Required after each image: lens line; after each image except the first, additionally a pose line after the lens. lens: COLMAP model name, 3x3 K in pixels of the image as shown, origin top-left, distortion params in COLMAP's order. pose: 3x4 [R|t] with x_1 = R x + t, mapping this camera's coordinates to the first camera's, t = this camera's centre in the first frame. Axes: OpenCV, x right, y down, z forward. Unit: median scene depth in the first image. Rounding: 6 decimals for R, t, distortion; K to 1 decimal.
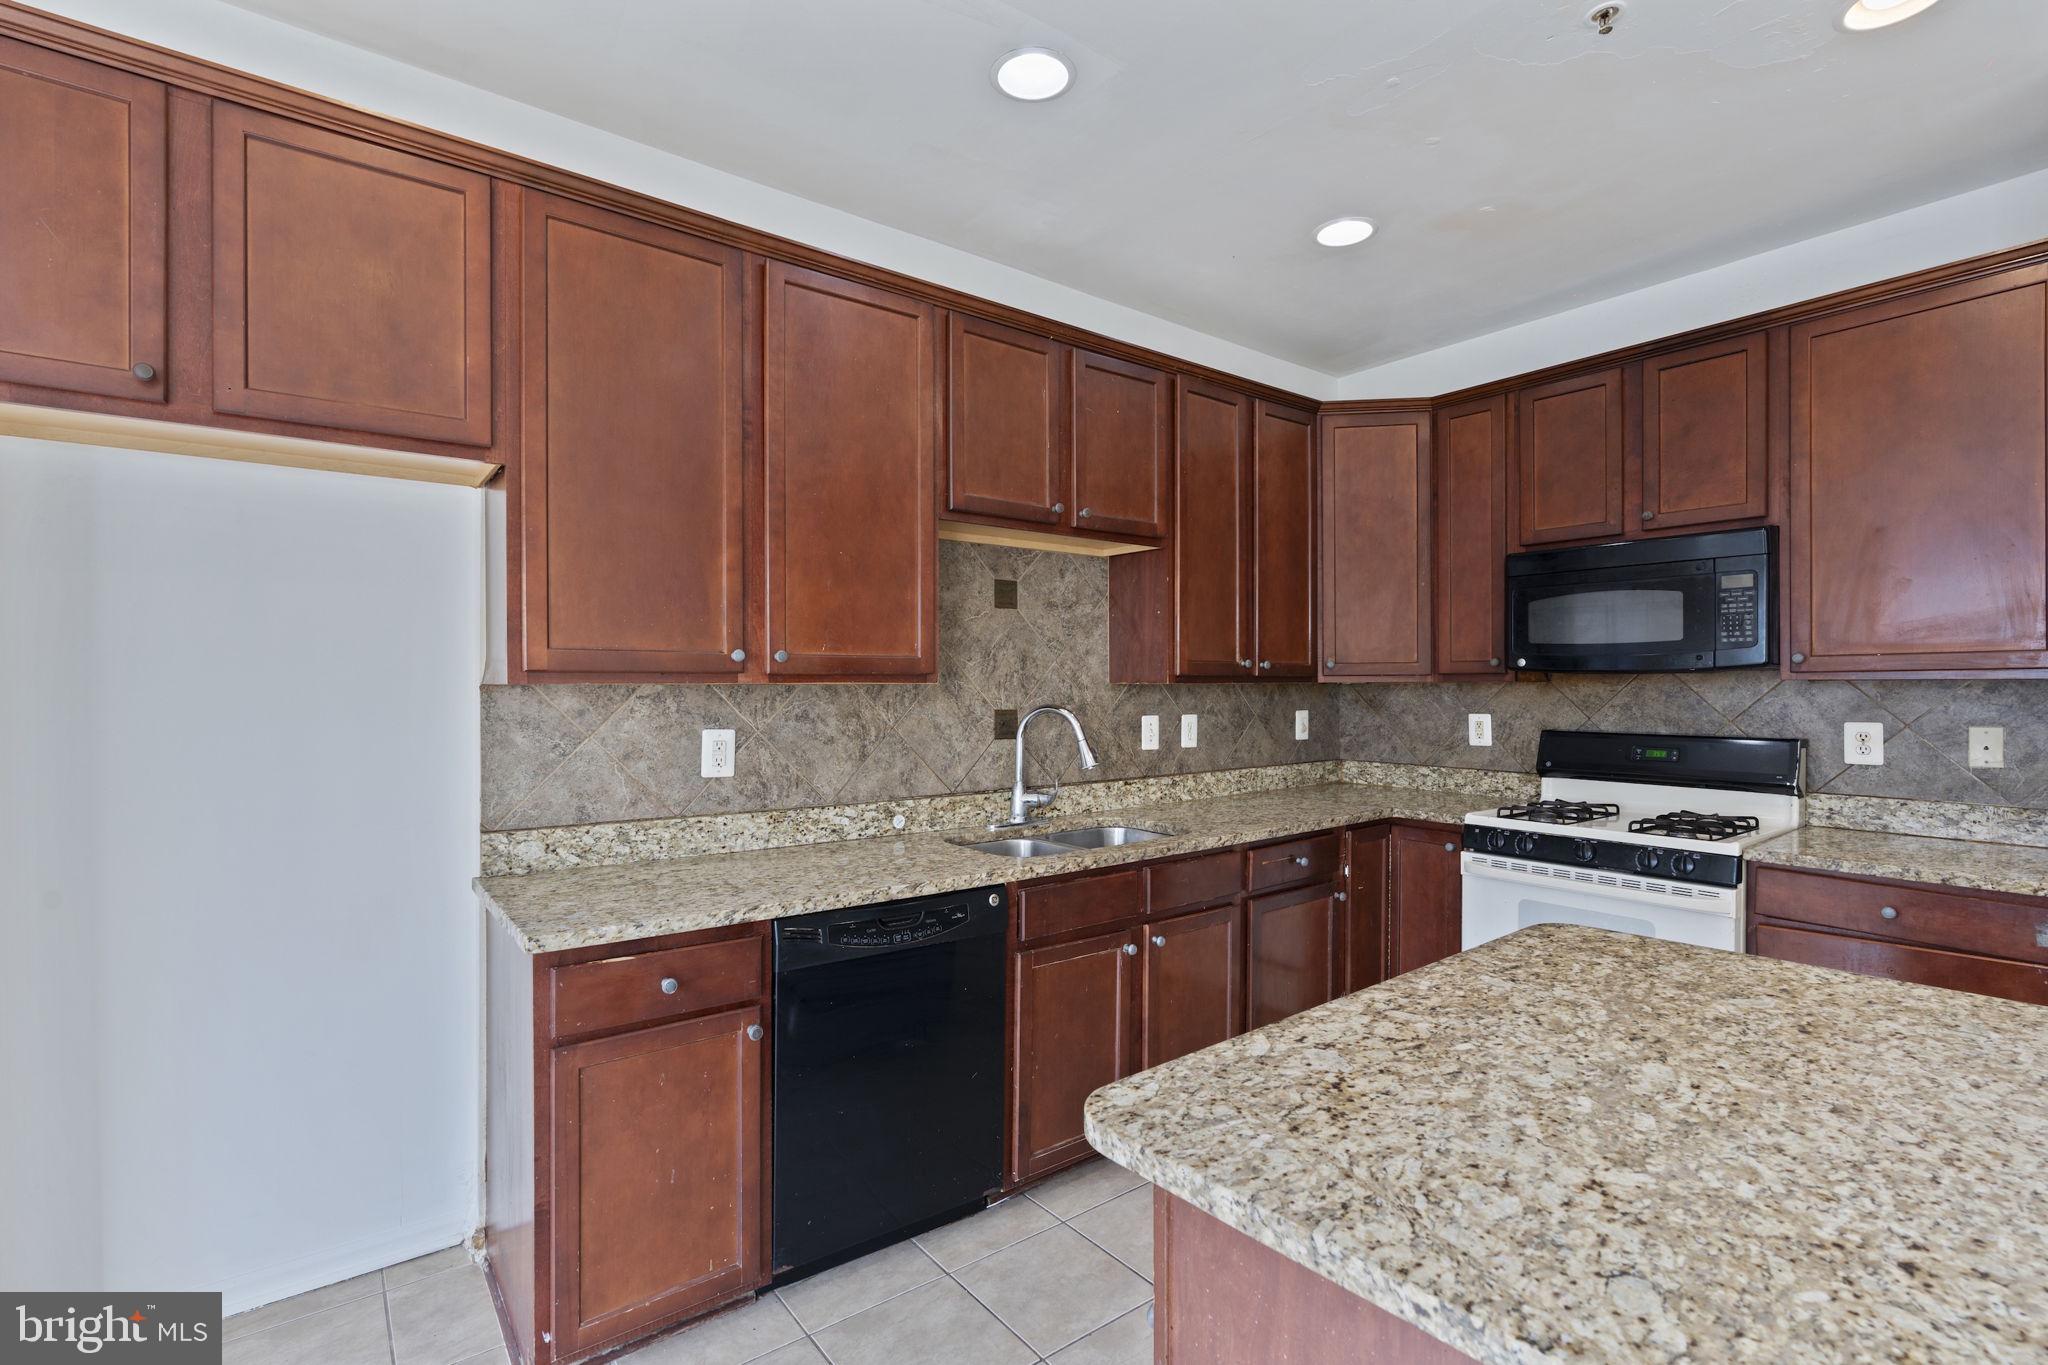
lens RADIAL K [[927.1, 0, 1015.7], [0, 927.1, 690.1], [0, 0, 1]] dist [-0.009134, 0.002894]
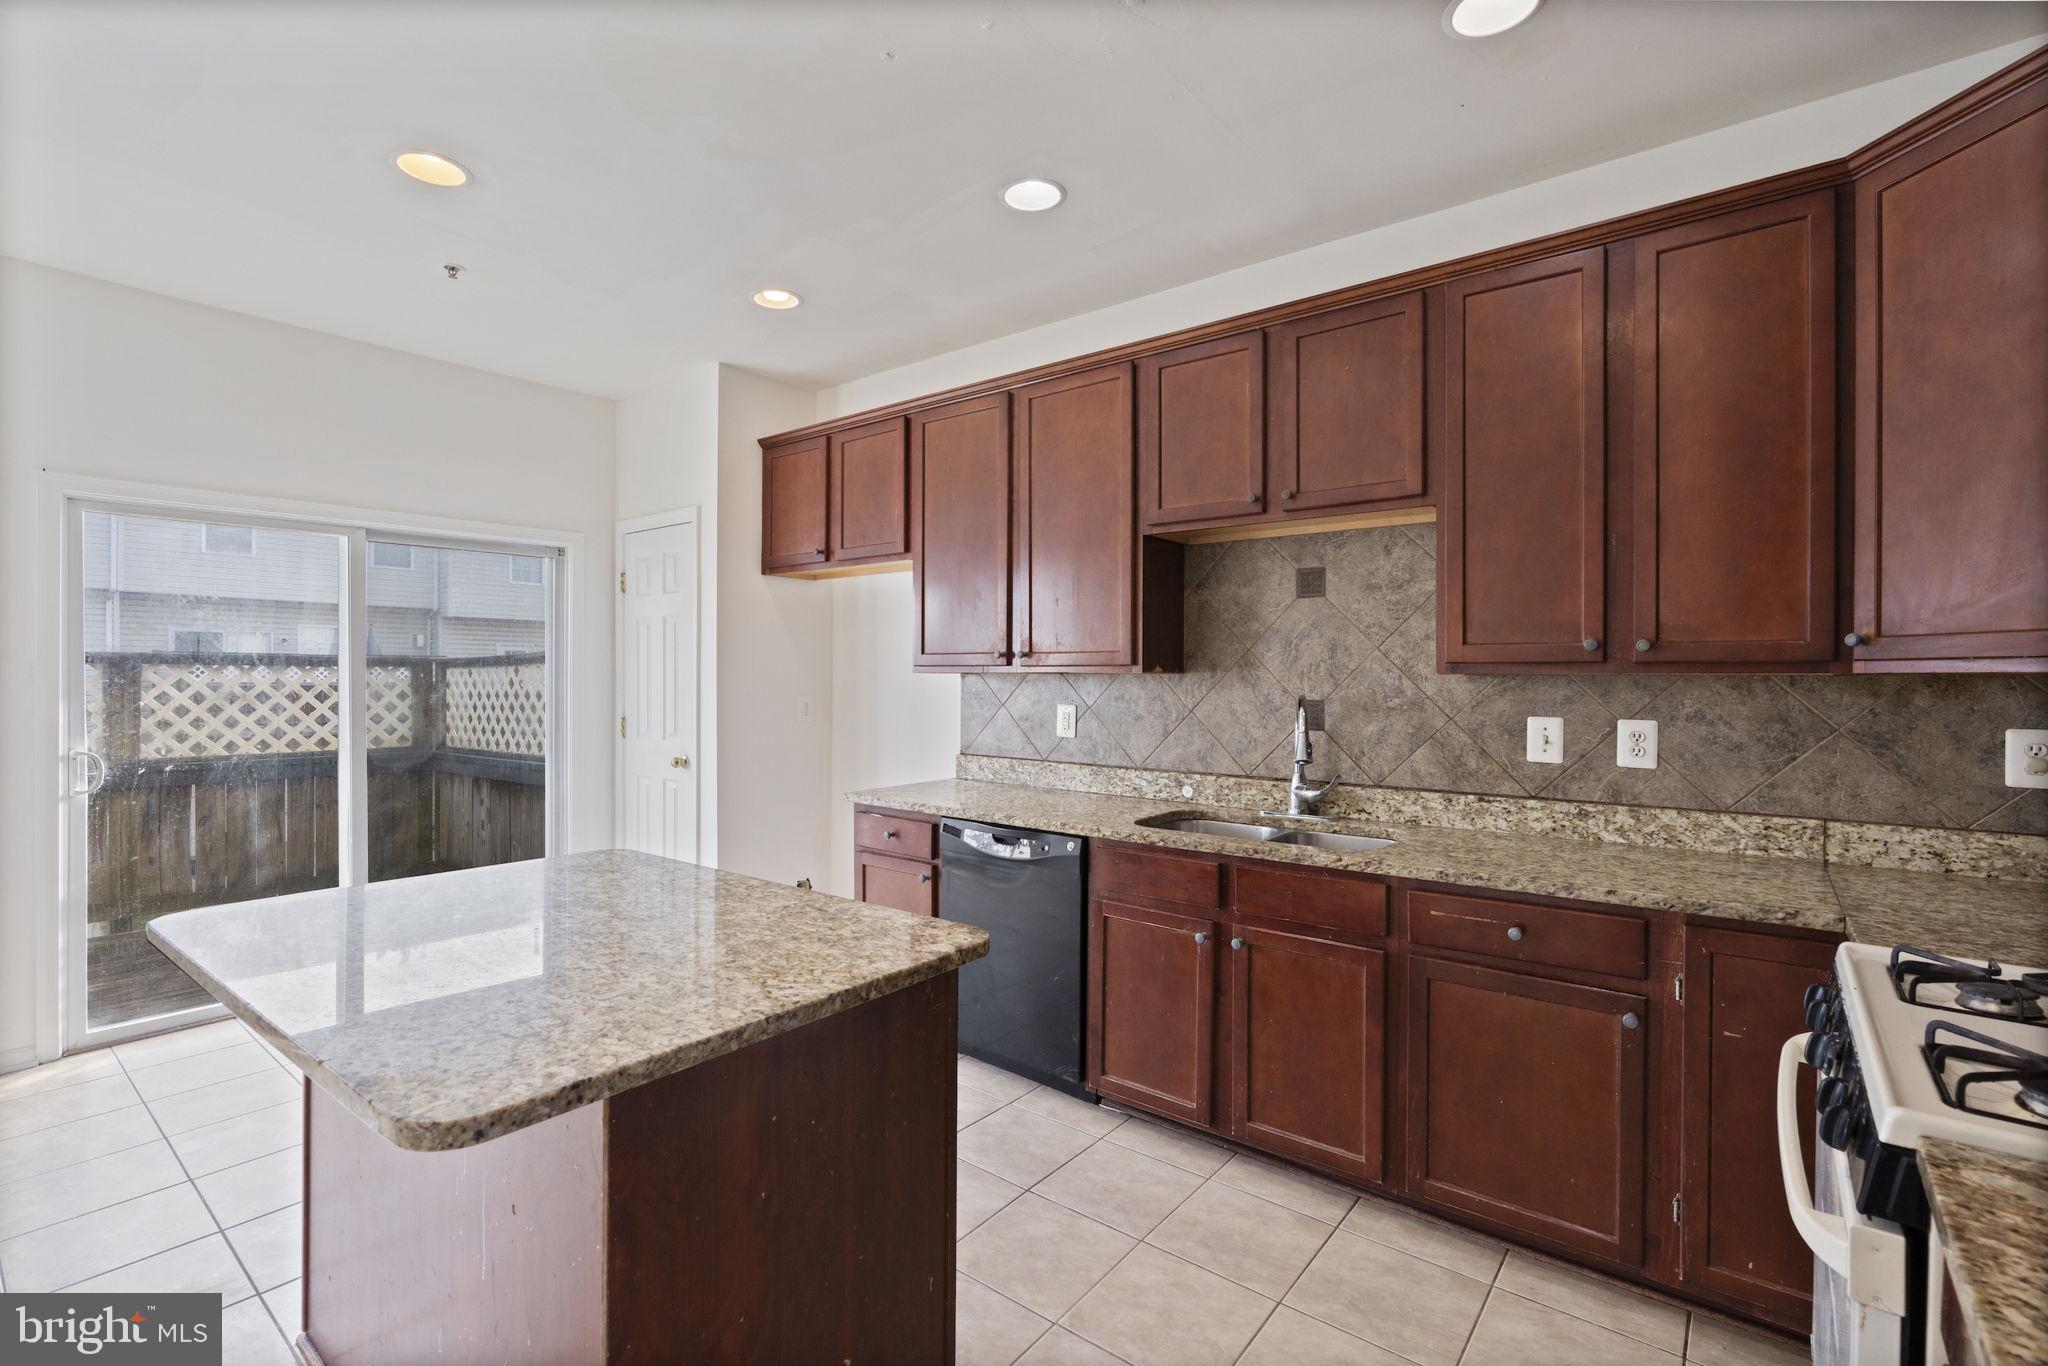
lens RADIAL K [[927.1, 0, 1032.7], [0, 927.1, 679.7], [0, 0, 1]] dist [-0.009134, 0.002894]
pose [[0.250407, 0.008243, -0.968106, 0.955251], [-0.008716, 0.999942, 0.006259, -0.004544], [0.968101, 0.006871, 0.250465, 0.520605]]
